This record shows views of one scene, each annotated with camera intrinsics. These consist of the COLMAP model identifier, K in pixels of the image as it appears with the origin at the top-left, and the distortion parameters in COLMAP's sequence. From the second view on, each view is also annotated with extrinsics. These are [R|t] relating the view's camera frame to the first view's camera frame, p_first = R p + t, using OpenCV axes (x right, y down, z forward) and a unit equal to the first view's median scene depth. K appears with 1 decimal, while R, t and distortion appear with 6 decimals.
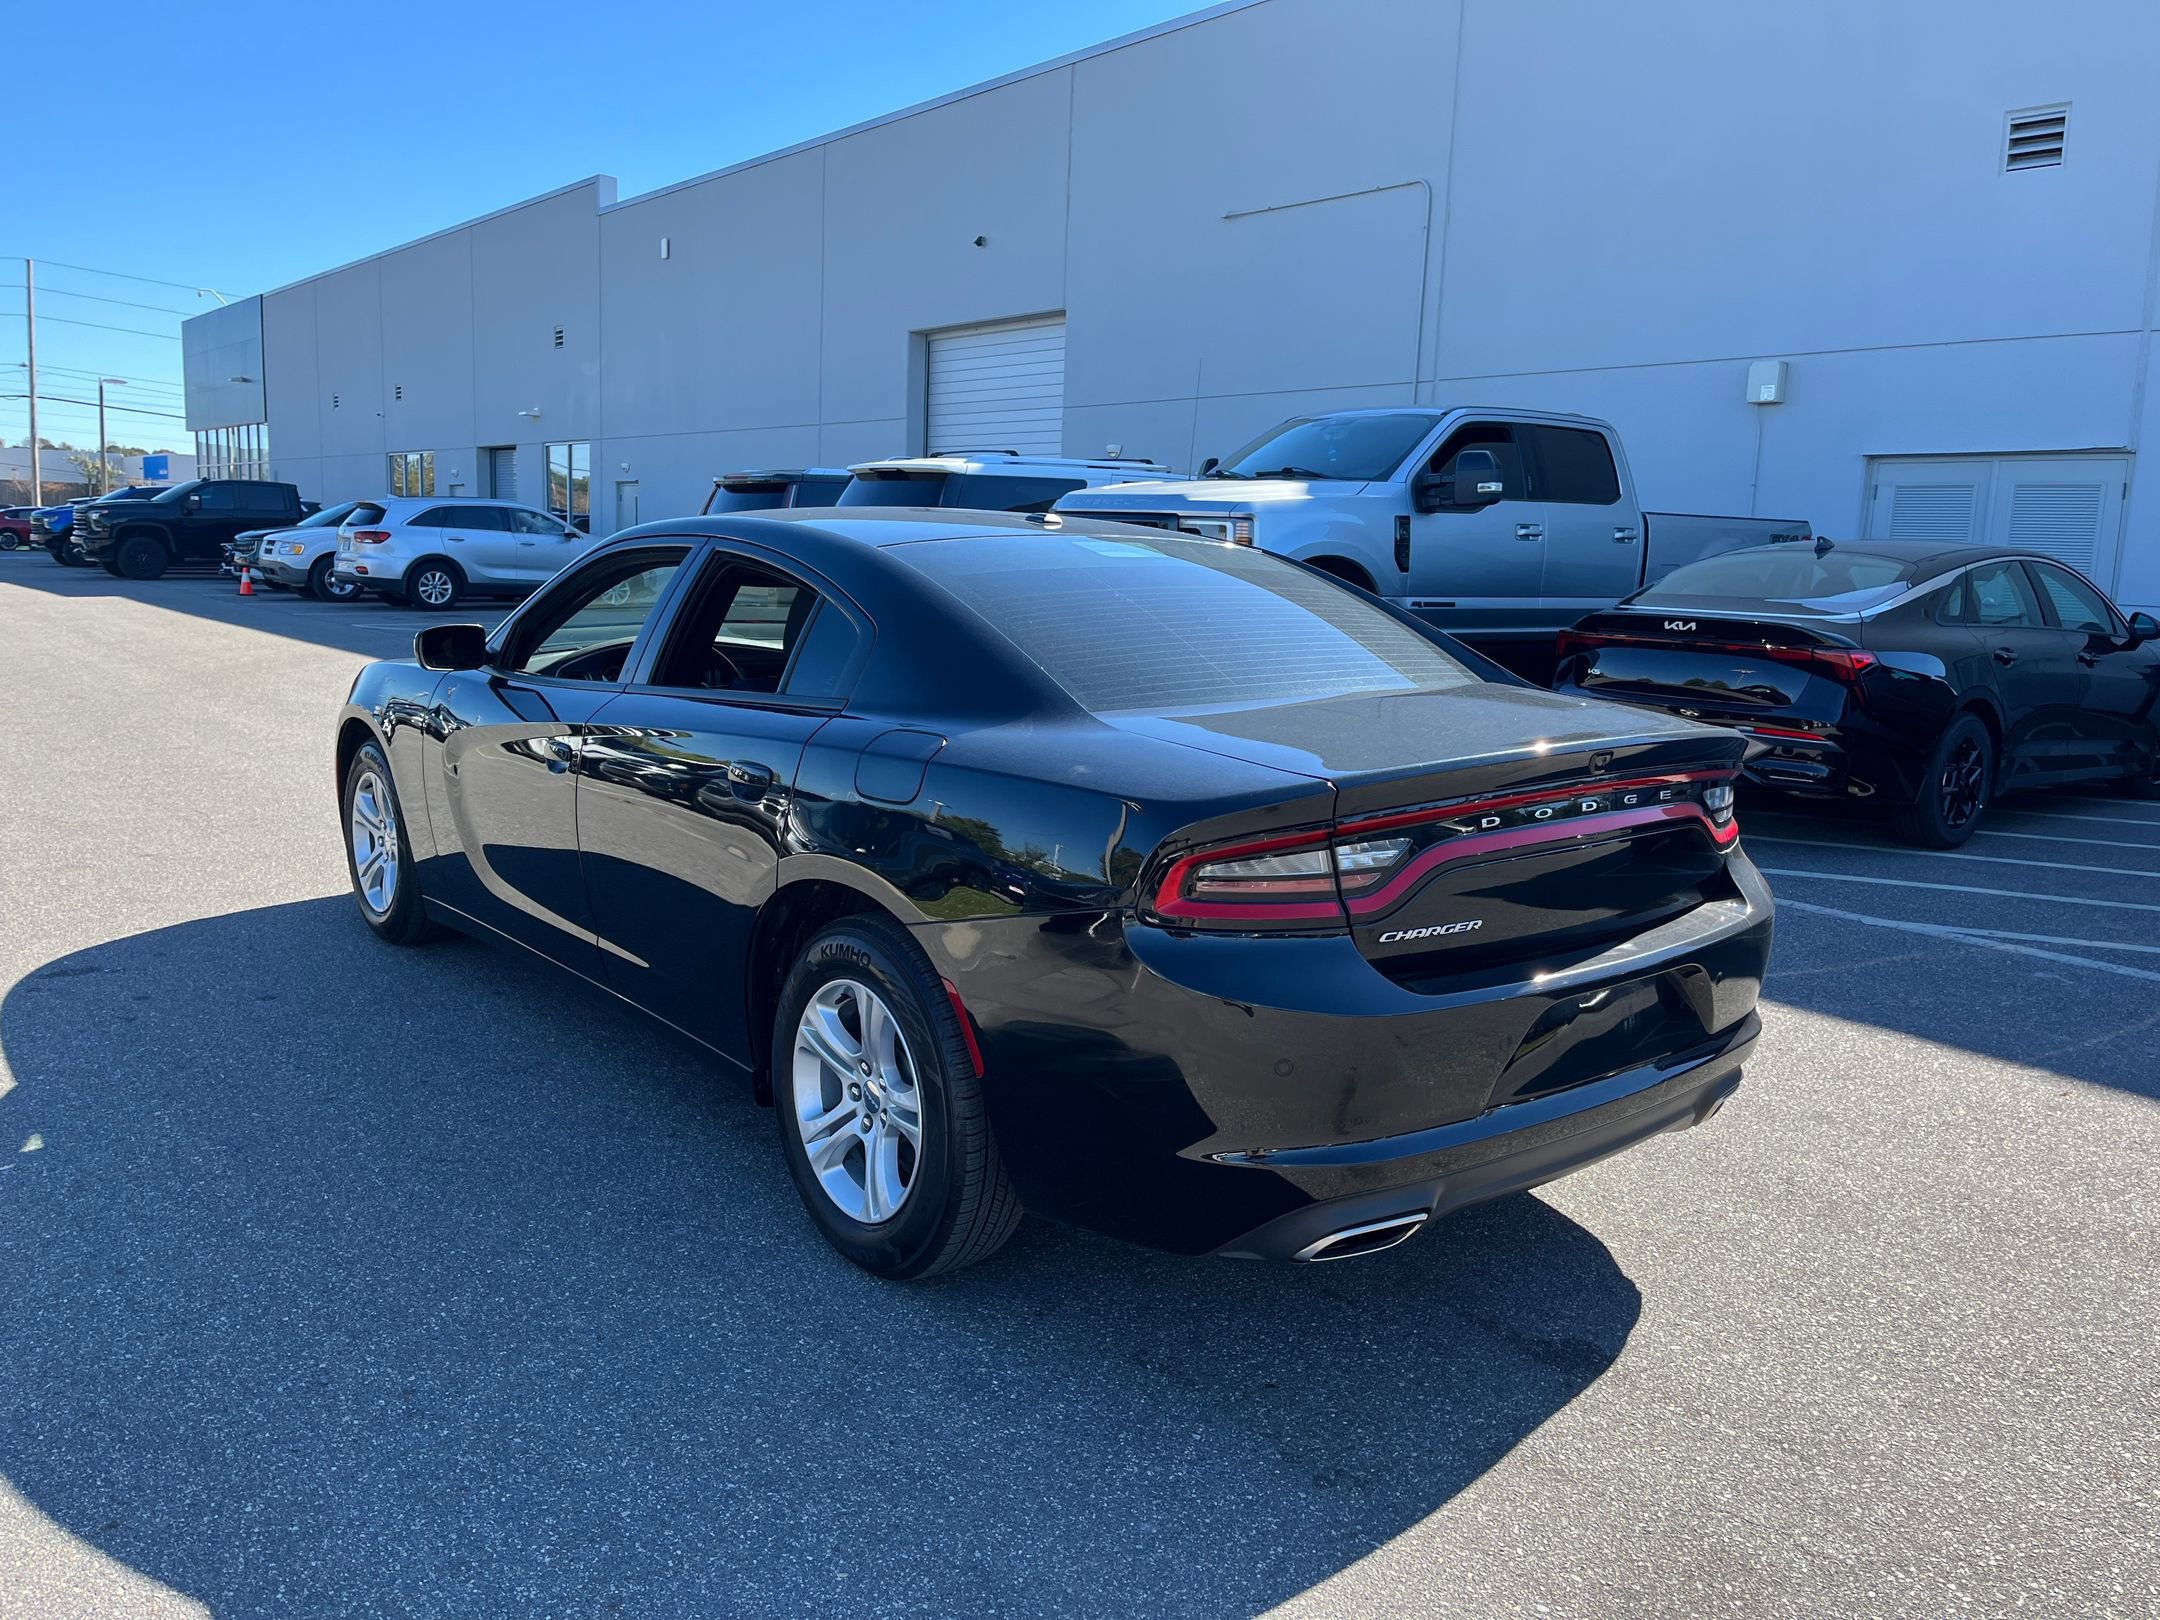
lens RADIAL K [[1639.6, 0, 1076.3], [0, 1639.6, 809.4], [0, 0, 1]] dist [0.070090, -0.096734]
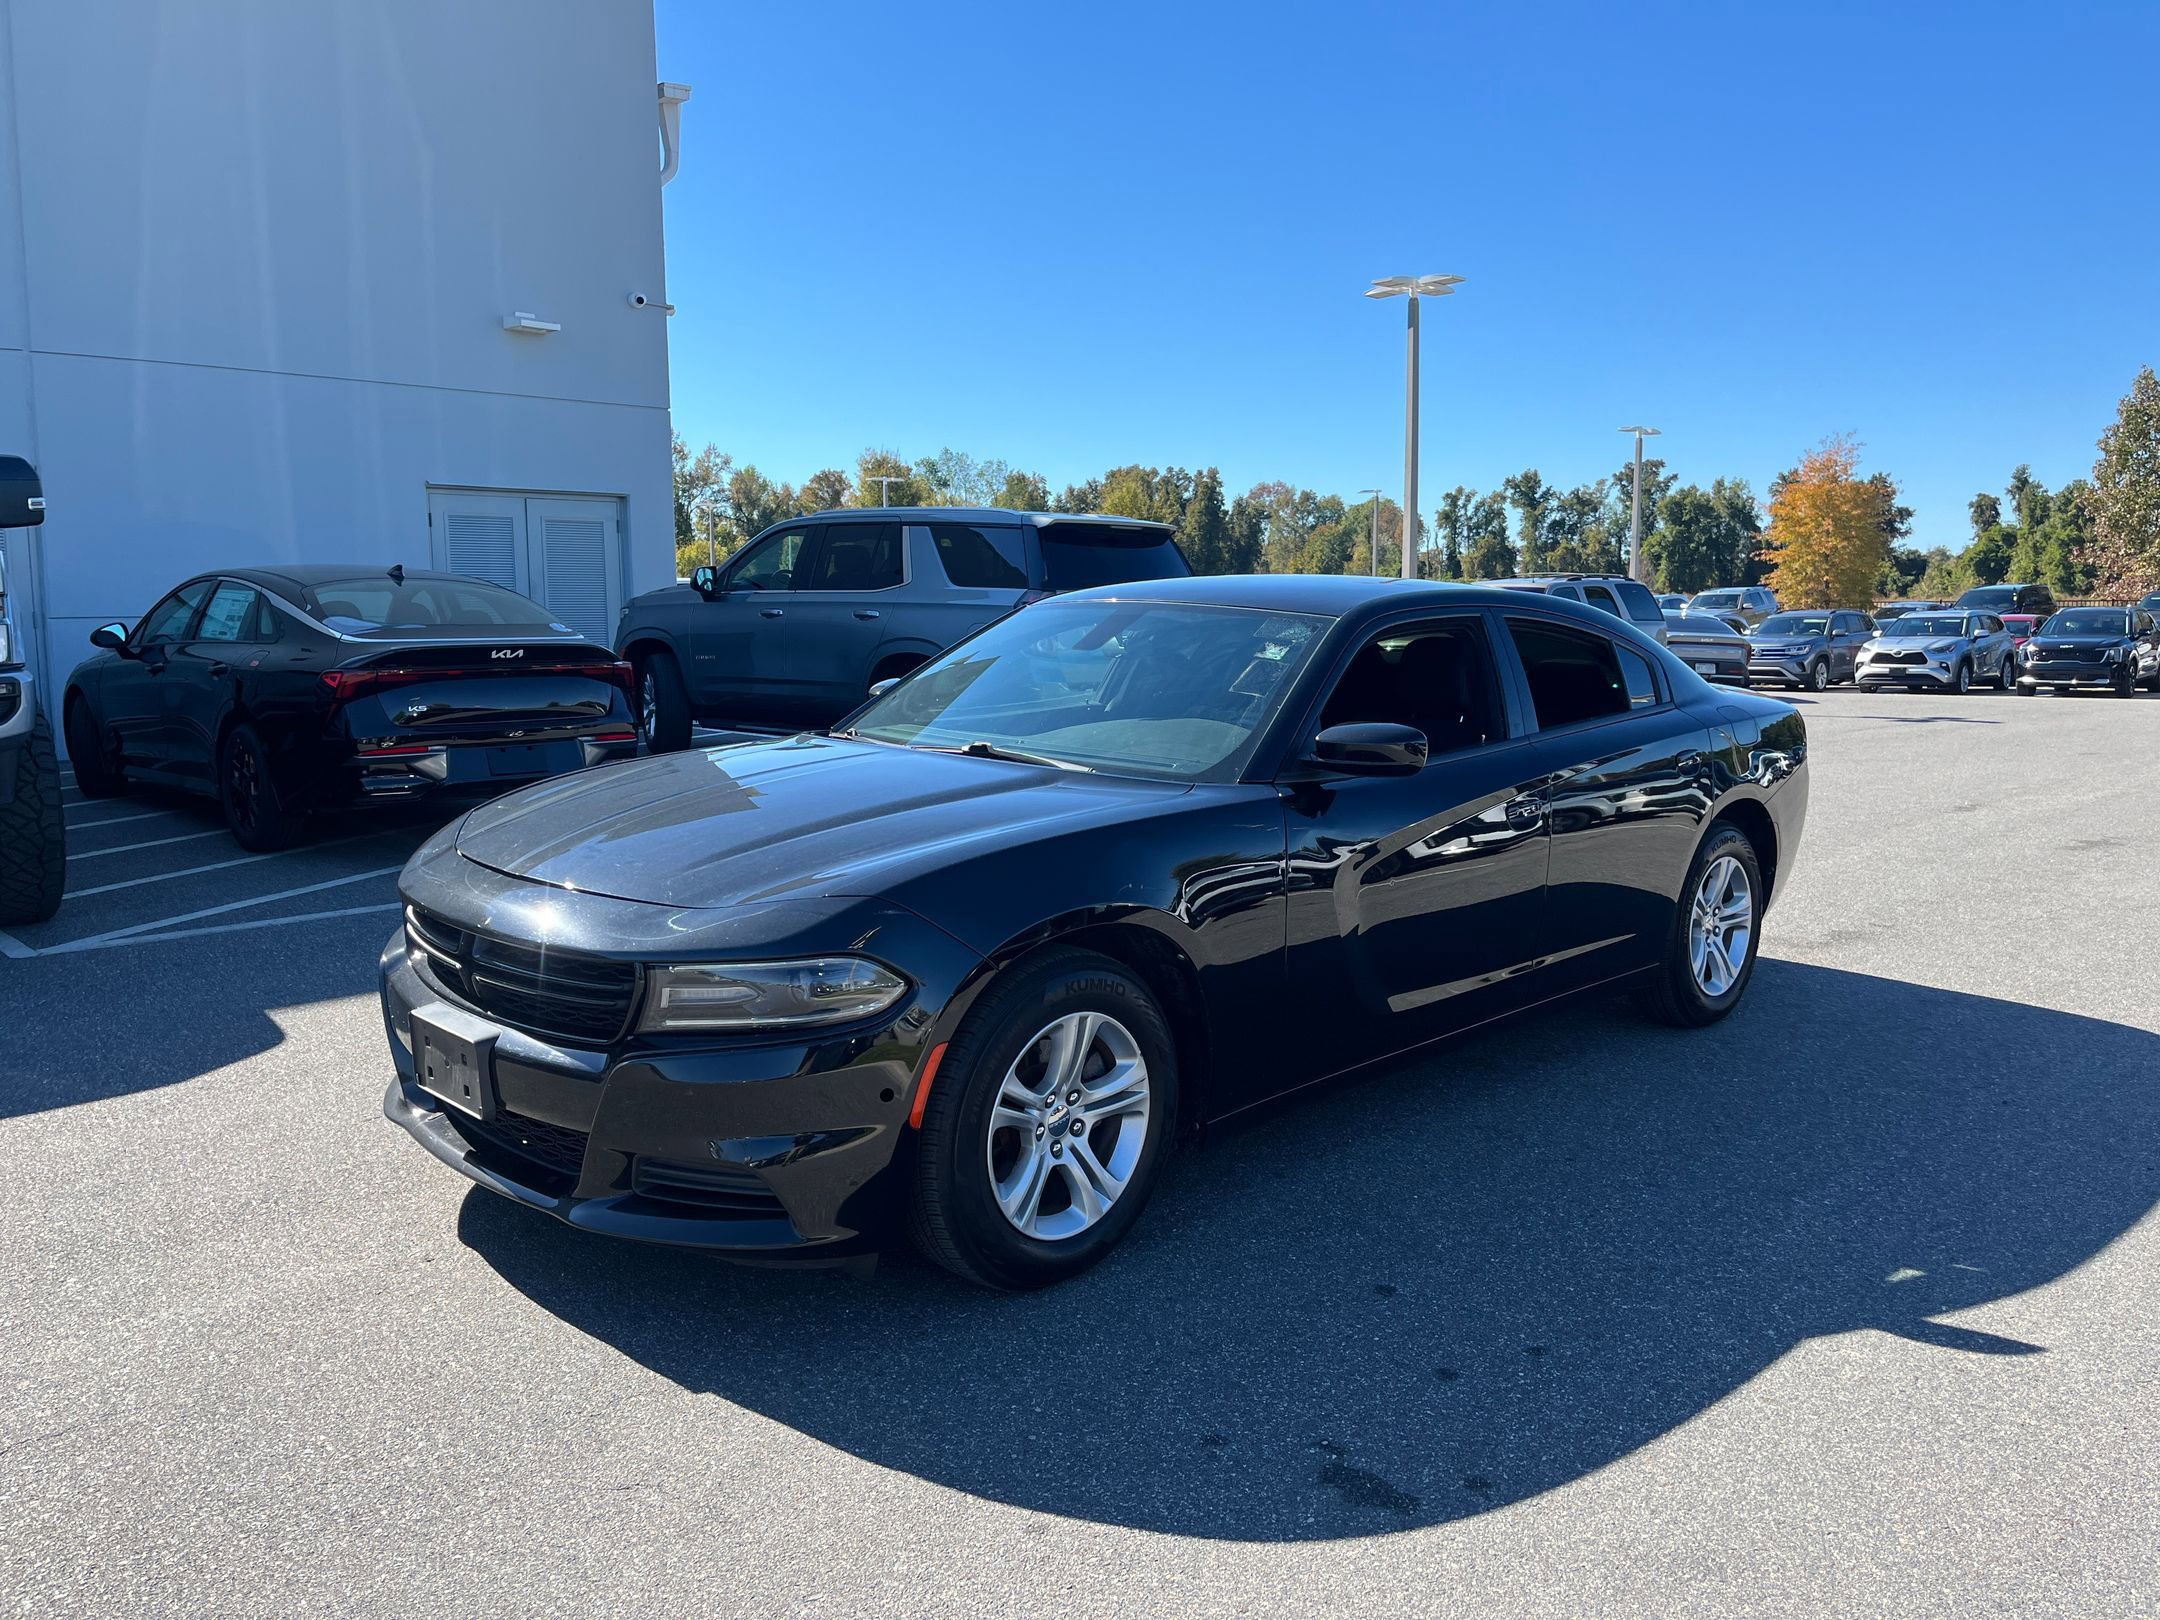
lens RADIAL K [[1639.6, 0, 1076.7], [0, 1639.6, 824.0], [0, 0, 1]] dist [0.070090, -0.096734]
pose [[-0.104573, -0.171772, 0.979571, -0.625279], [0.151915, 0.970653, 0.186426, -0.126657], [-0.982846, 0.168307, -0.075409, 0.637236]]
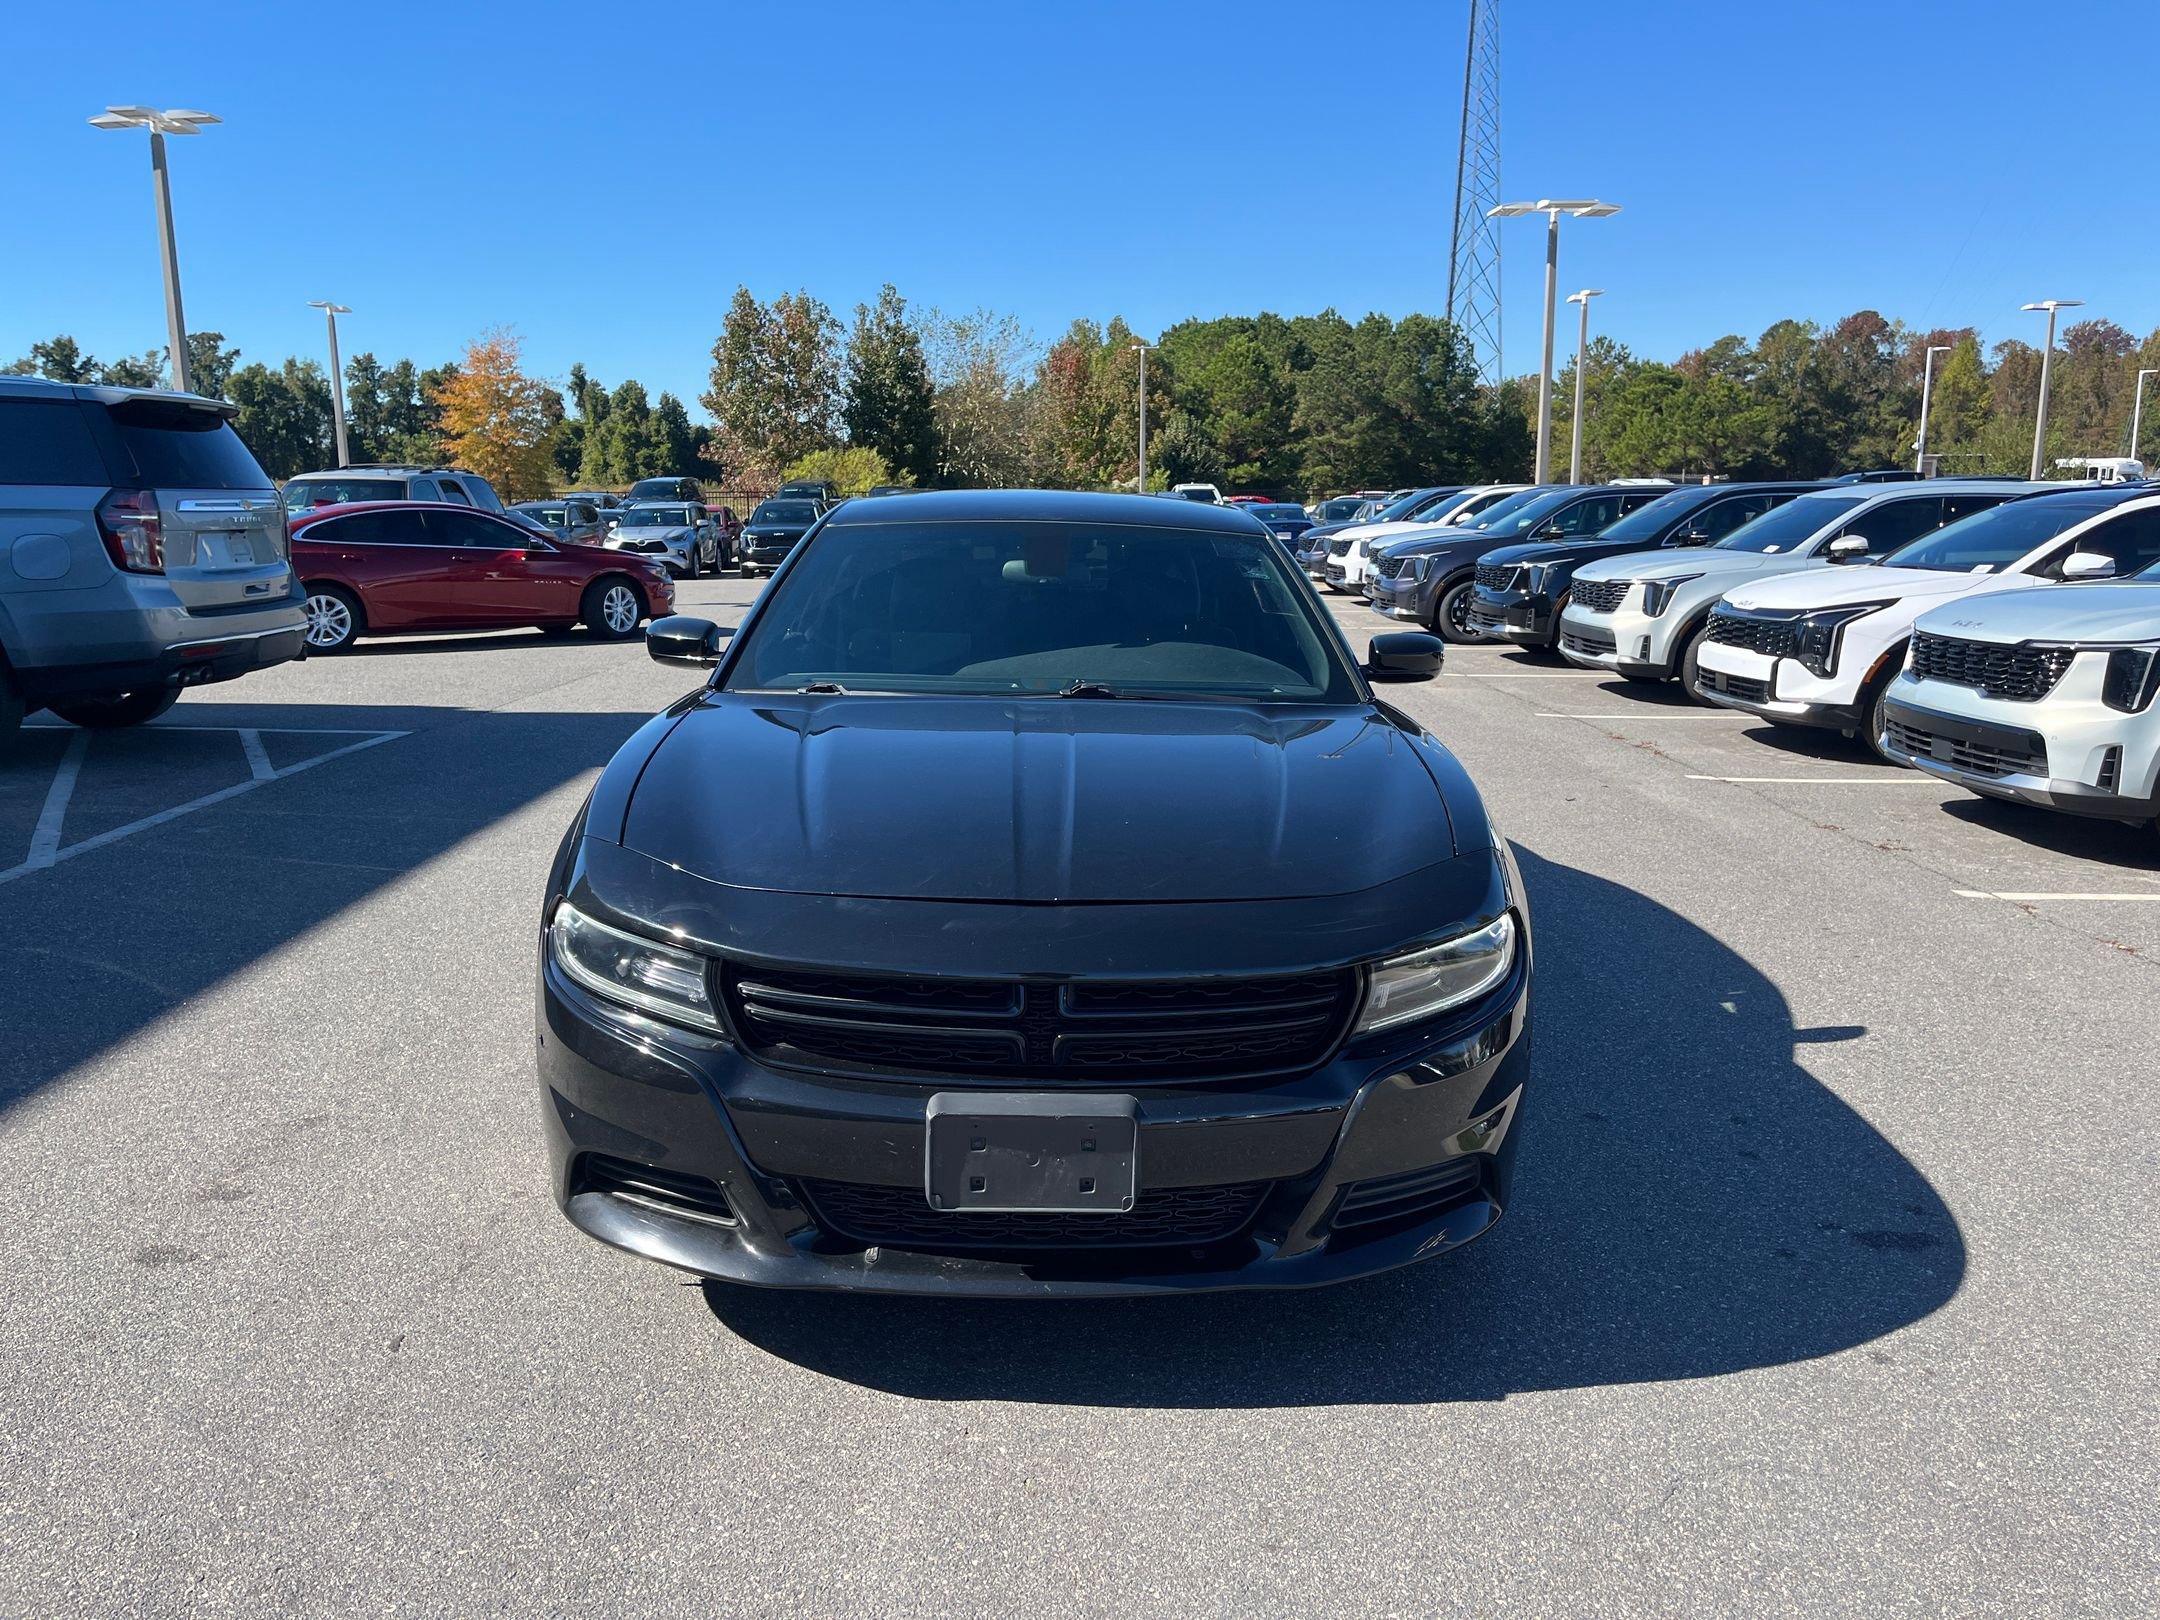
lens RADIAL K [[1639.6, 0, 1097.0], [0, 1639.6, 801.0], [0, 0, 1]] dist [0.070090, -0.096734]
pose [[-0.798465, -0.150221, 0.582998, -0.412482], [0.063417, 0.941996, 0.329579, -0.177070], [-0.598692, 0.300129, -0.742624, 0.949918]]
